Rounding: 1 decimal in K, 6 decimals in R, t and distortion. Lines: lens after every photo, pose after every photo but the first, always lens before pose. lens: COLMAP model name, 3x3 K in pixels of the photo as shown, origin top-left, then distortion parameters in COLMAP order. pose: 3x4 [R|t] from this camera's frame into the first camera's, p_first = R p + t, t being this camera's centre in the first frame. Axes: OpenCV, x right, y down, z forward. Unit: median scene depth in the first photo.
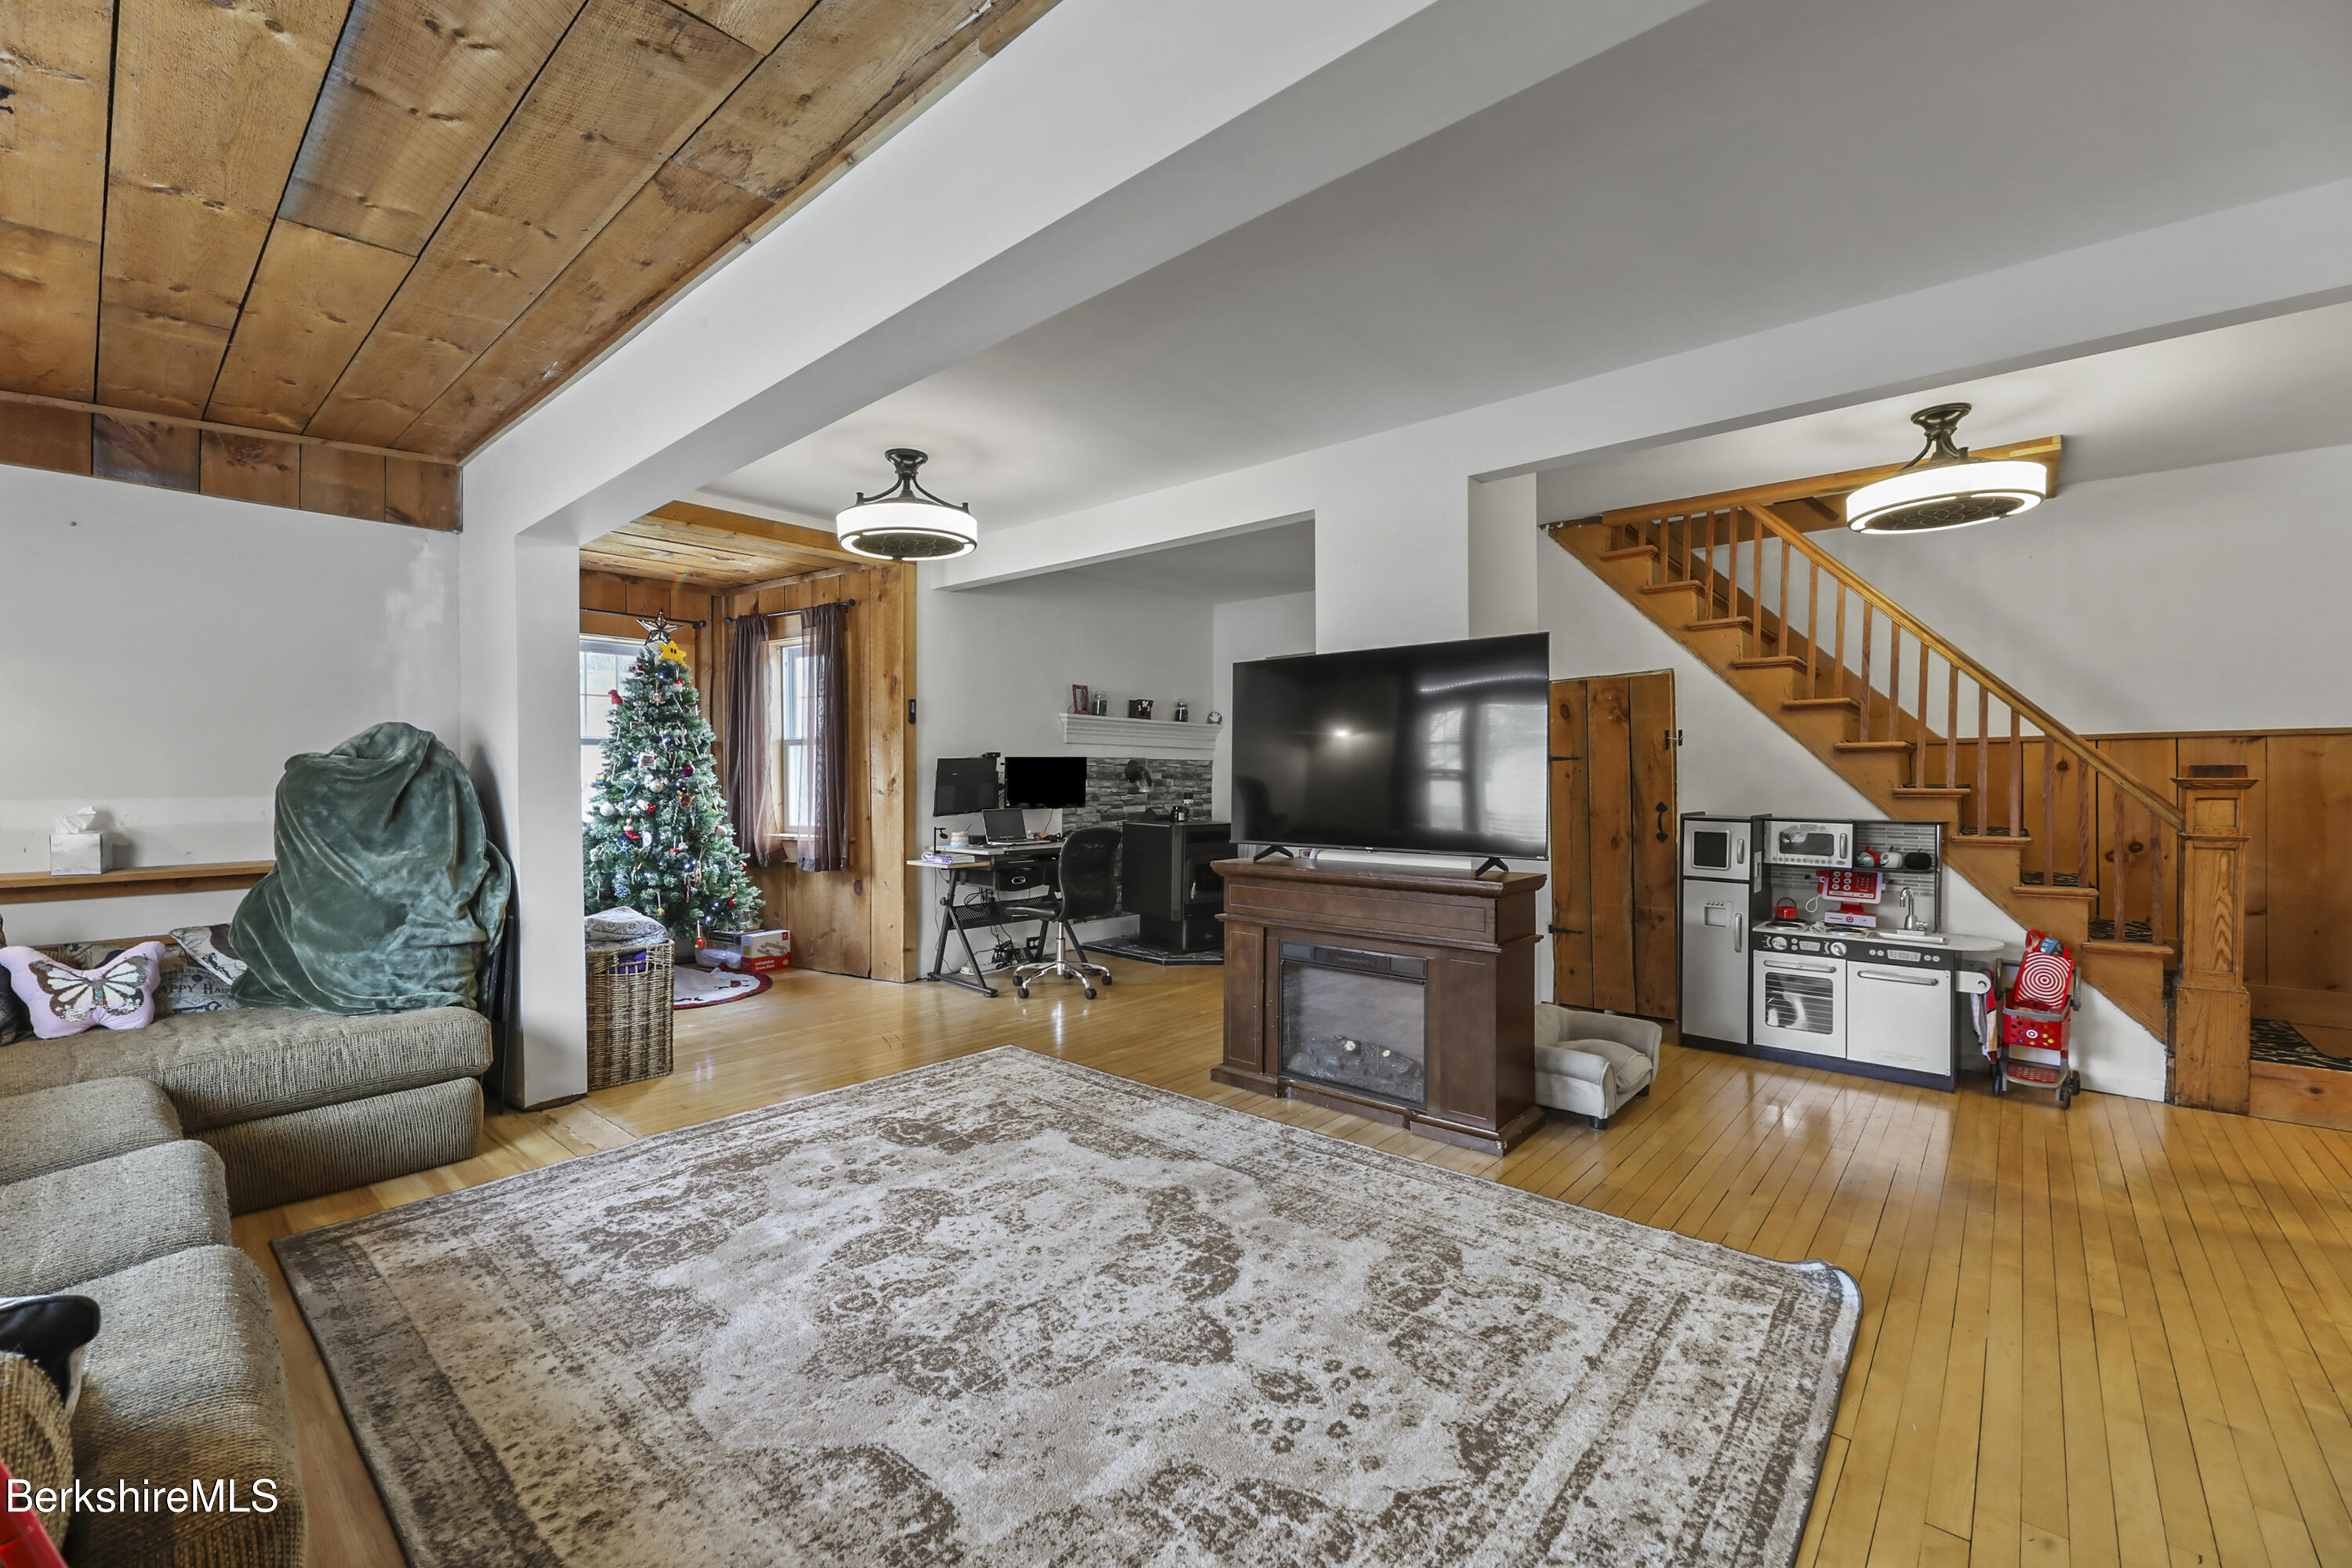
lens RADIAL K [[935.8, 0, 1172.6], [0, 935.8, 782.9], [0, 0, 1]] dist [-0.002965, -0.000211]
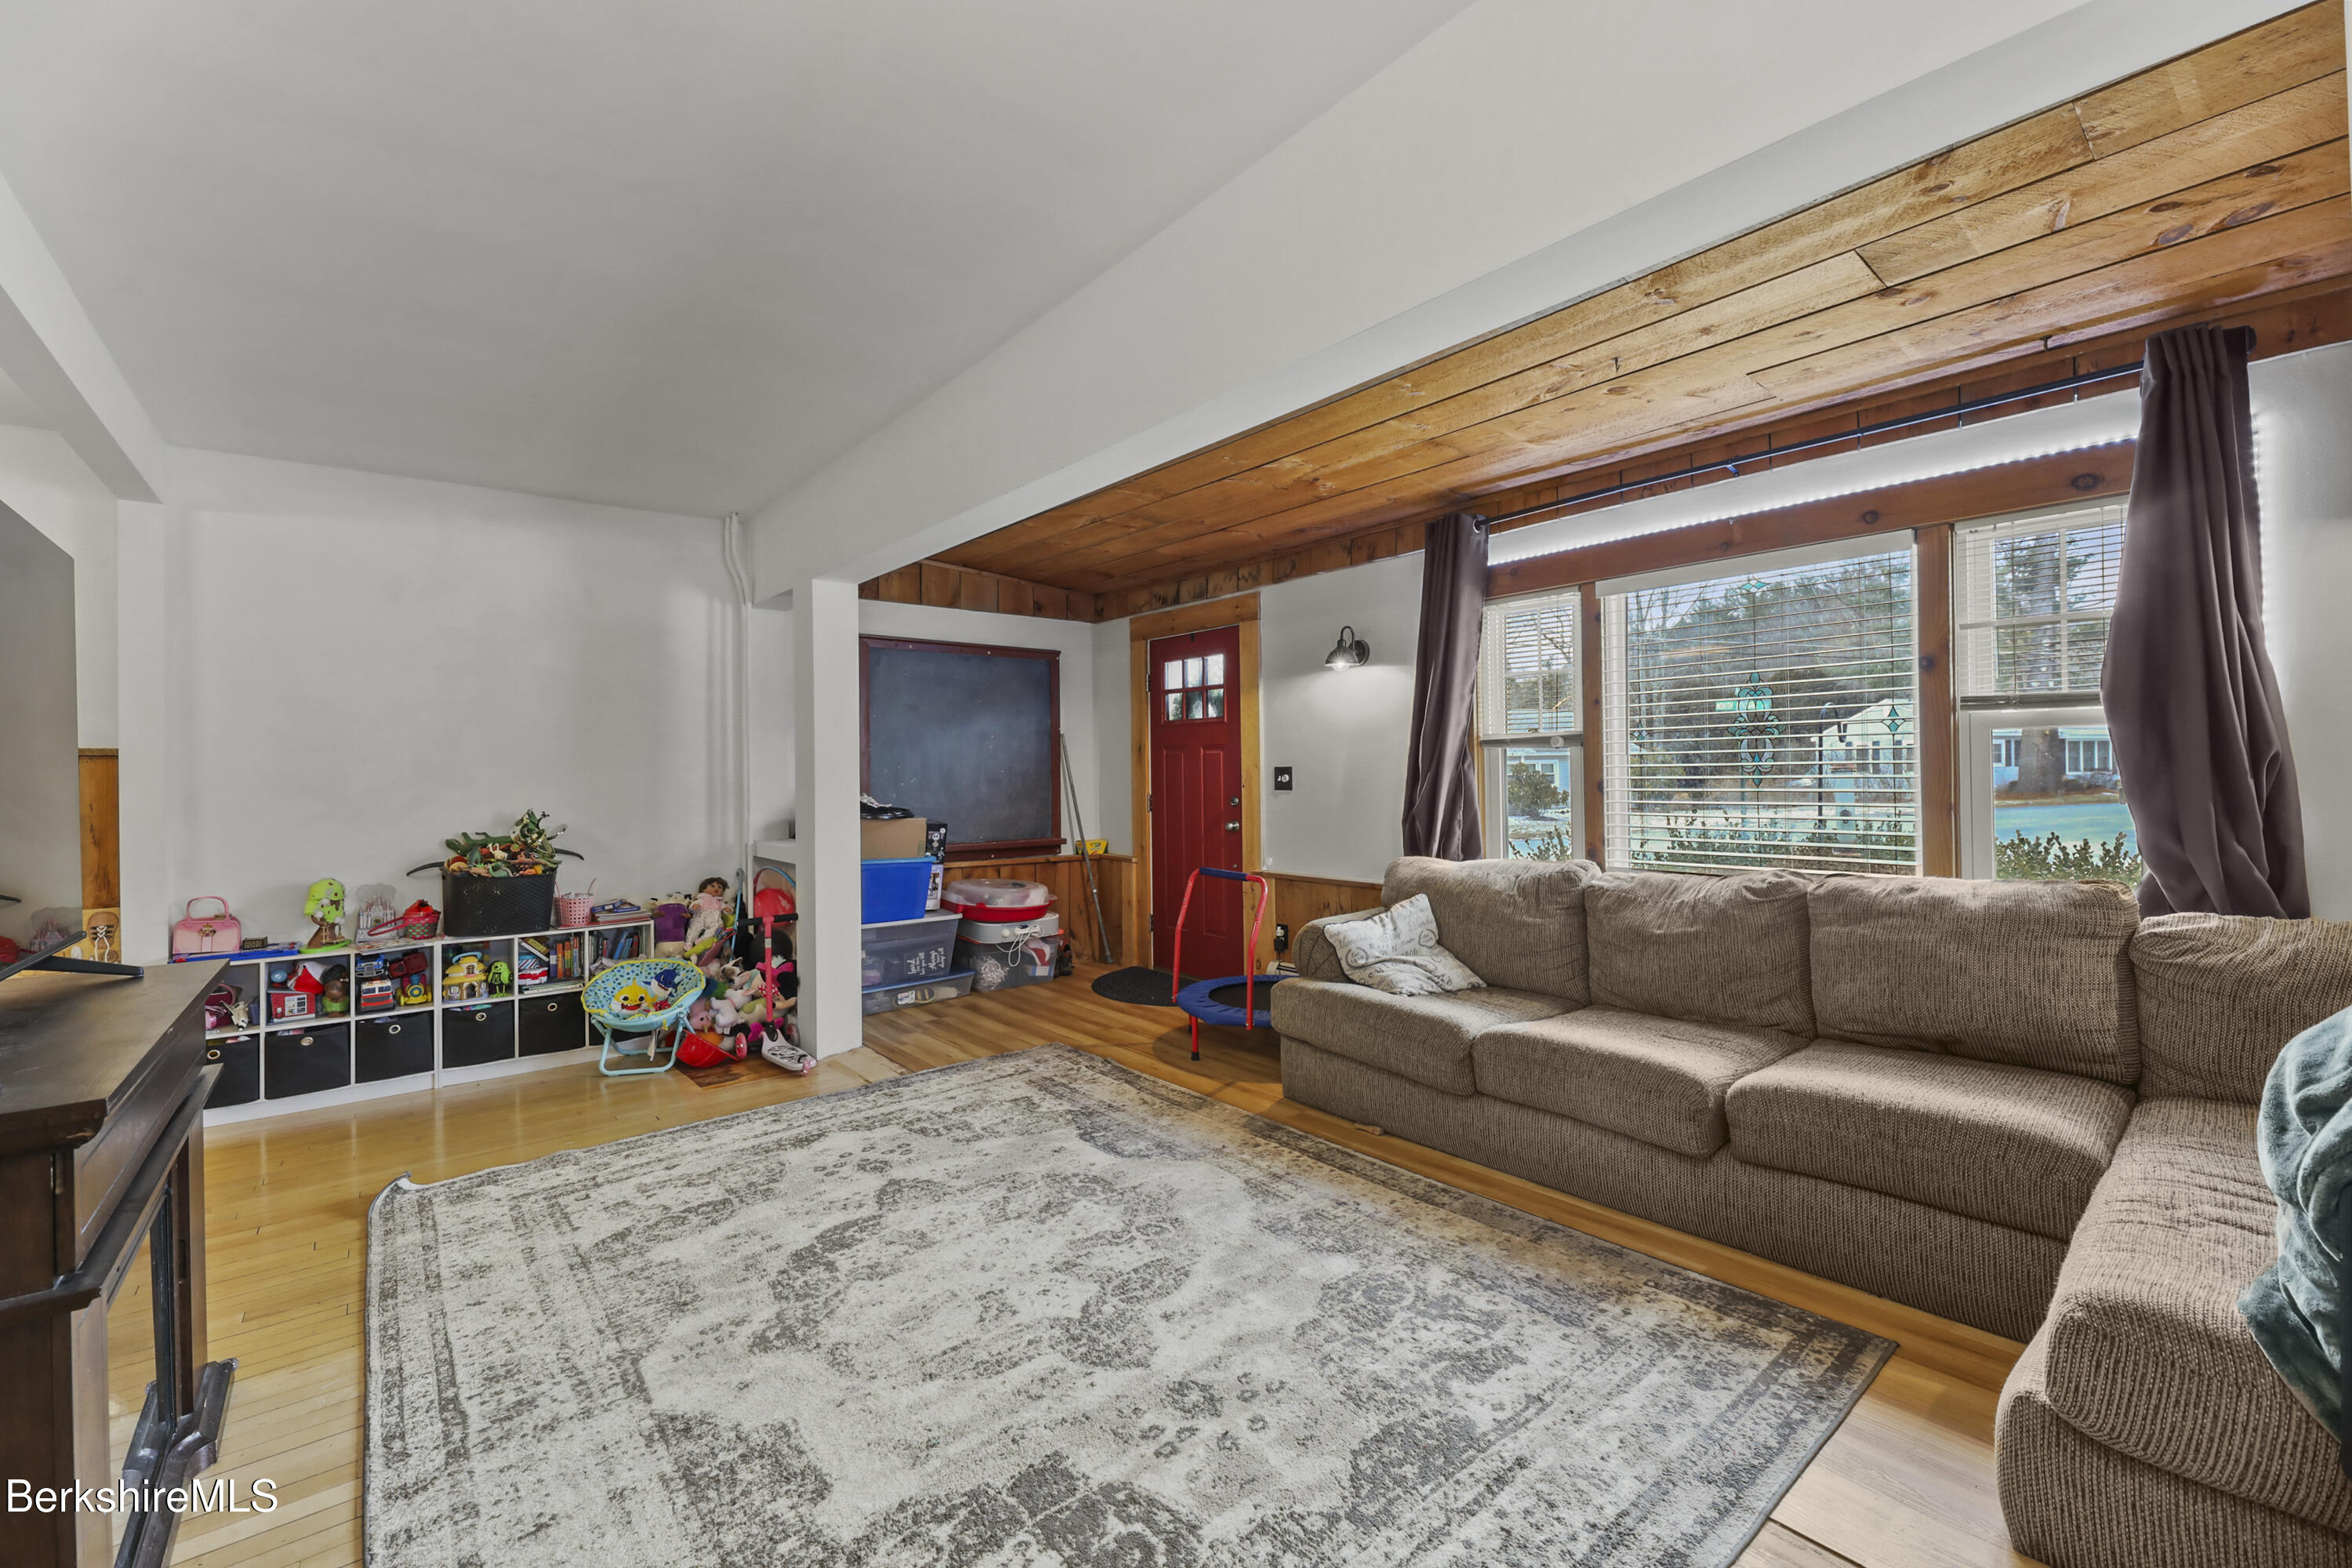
lens RADIAL K [[935.8, 0, 1180.2], [0, 935.8, 779.3], [0, 0, 1]] dist [-0.002965, -0.000211]
pose [[-0.987823, 0.019077, 0.154405, -0.515293], [0.020393, 0.999768, 0.006942, -0.010179], [-0.154237, 0.010007, -0.987983, 1.959421]]
